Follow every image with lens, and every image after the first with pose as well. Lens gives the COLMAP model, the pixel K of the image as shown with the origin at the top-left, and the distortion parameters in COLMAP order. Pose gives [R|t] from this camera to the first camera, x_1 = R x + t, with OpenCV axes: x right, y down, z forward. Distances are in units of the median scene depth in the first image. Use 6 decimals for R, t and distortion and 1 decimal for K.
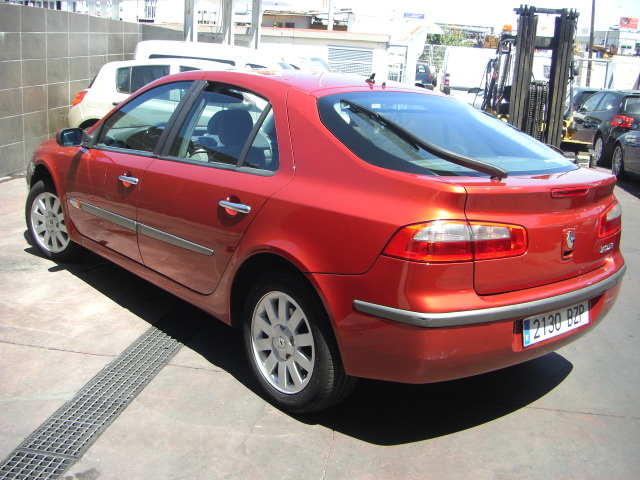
lens RADIAL K [[735.4, 0, 320.0], [0, 735.4, 240.0], [0, 0, 1]] dist [-0.152174, 0.039794]
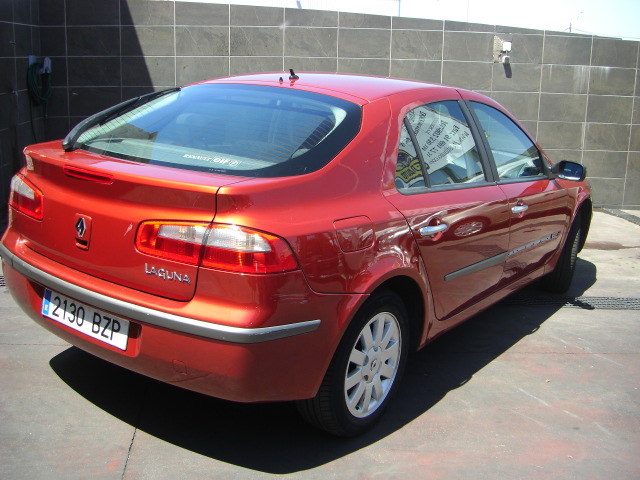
lens RADIAL K [[735.4, 0, 320.0], [0, 735.4, 240.0], [0, 0, 1]] dist [-0.152174, 0.039794]
pose [[0.236806, 0.190217, -0.952754, 1.246773], [-0.276180, 0.953370, 0.121696, -0.173435], [0.931476, 0.234313, 0.278298, 0.999656]]
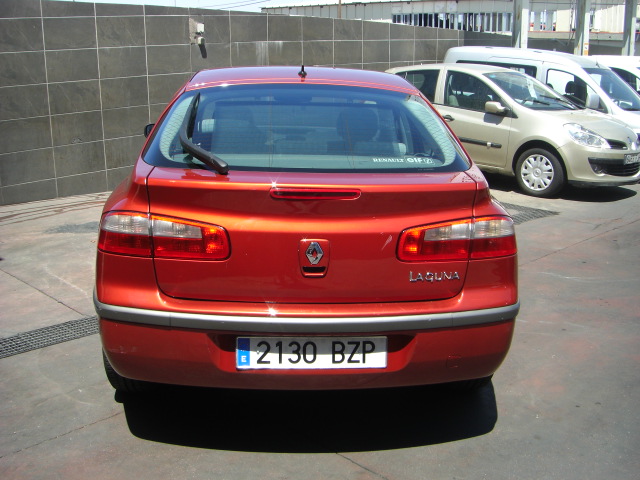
lens RADIAL K [[735.4, 0, 320.0], [0, 735.4, 240.0], [0, 0, 1]] dist [-0.152174, 0.039794]
pose [[0.799454, 0.103930, -0.591668, 0.814940], [-0.114137, 0.993259, 0.020252, -0.032410], [0.589785, 0.051340, 0.805927, 0.325479]]
